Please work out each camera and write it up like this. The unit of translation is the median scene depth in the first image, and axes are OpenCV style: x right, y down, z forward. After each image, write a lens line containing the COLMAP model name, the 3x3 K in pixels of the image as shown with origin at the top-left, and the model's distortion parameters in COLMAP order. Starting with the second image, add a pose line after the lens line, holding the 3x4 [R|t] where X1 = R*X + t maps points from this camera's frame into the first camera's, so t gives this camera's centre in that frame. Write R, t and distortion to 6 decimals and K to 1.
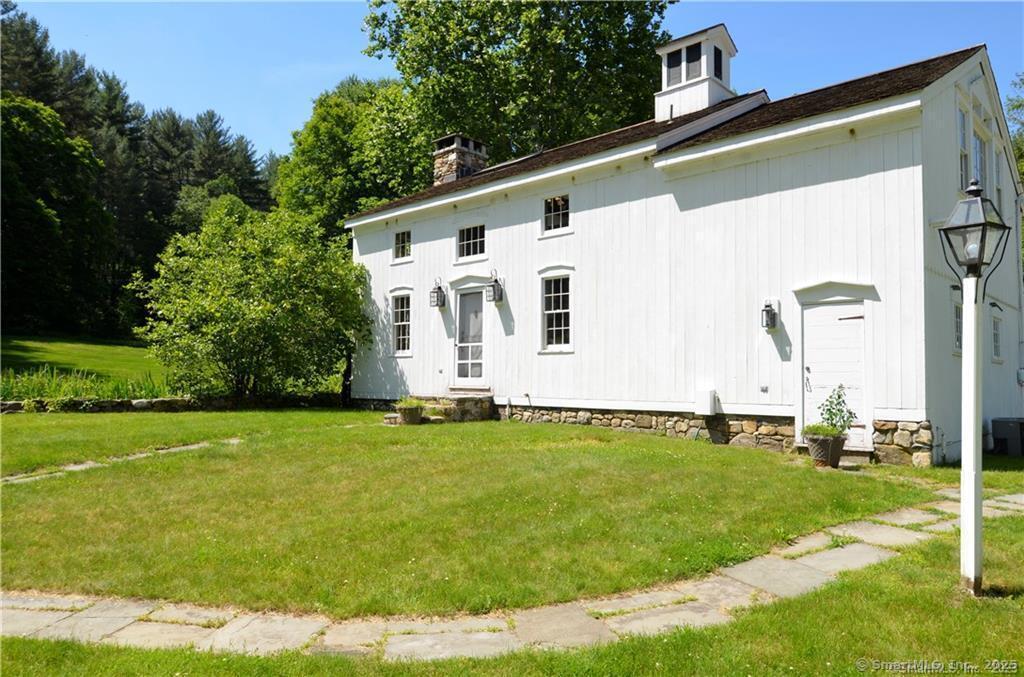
lens RADIAL K [[709.7, 0, 512.0], [0, 709.7, 338.5], [0, 0, 1]] dist [-0.001059, -0.002174]
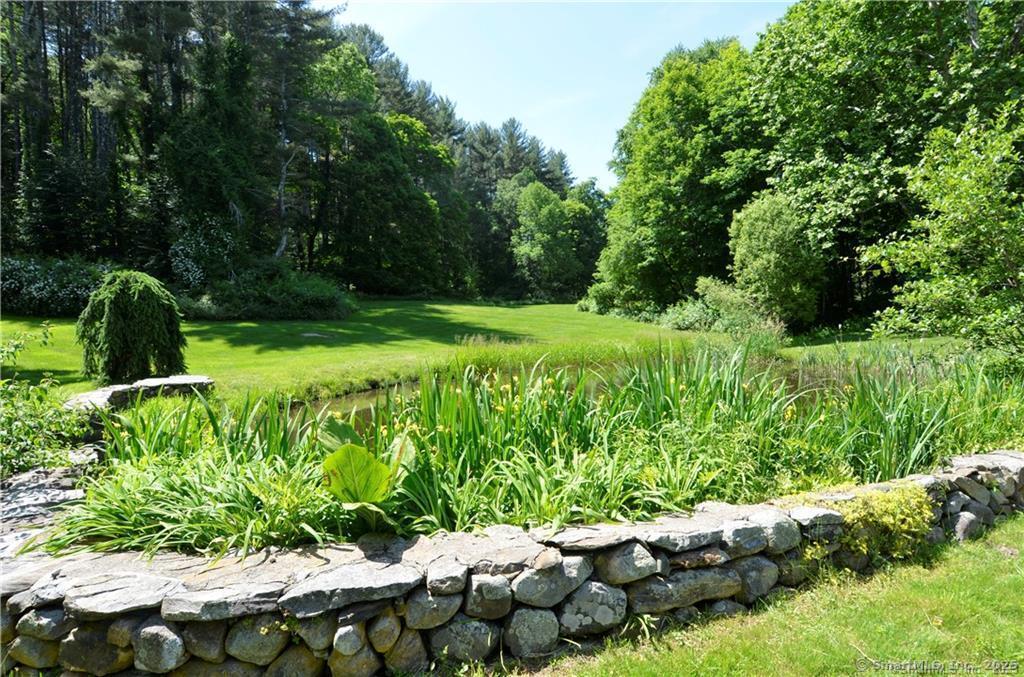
lens RADIAL K [[533.6, 0, 512.0], [0, 533.6, 338.5], [0, 0, 1]] dist [0.048436, -0.049409]
pose [[0.939049, -0.005131, -0.343746, -0.136790], [0.033315, 0.996541, 0.076136, -0.002662], [0.342166, -0.082947, 0.935971, 0.096092]]
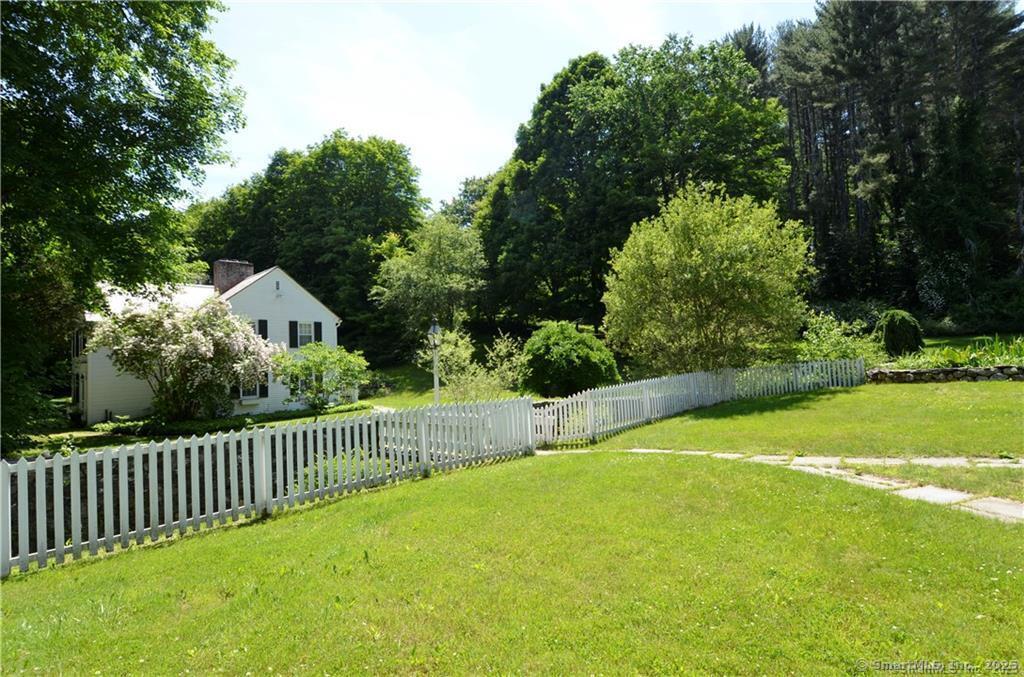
lens RADIAL K [[533.6, 0, 512.0], [0, 533.6, 338.5], [0, 0, 1]] dist [0.048436, -0.049409]
pose [[0.002241, -0.055953, -0.998431, 0.132037], [0.089047, 0.994478, -0.055532, 0.002619], [0.996025, -0.088783, 0.007211, -0.103718]]
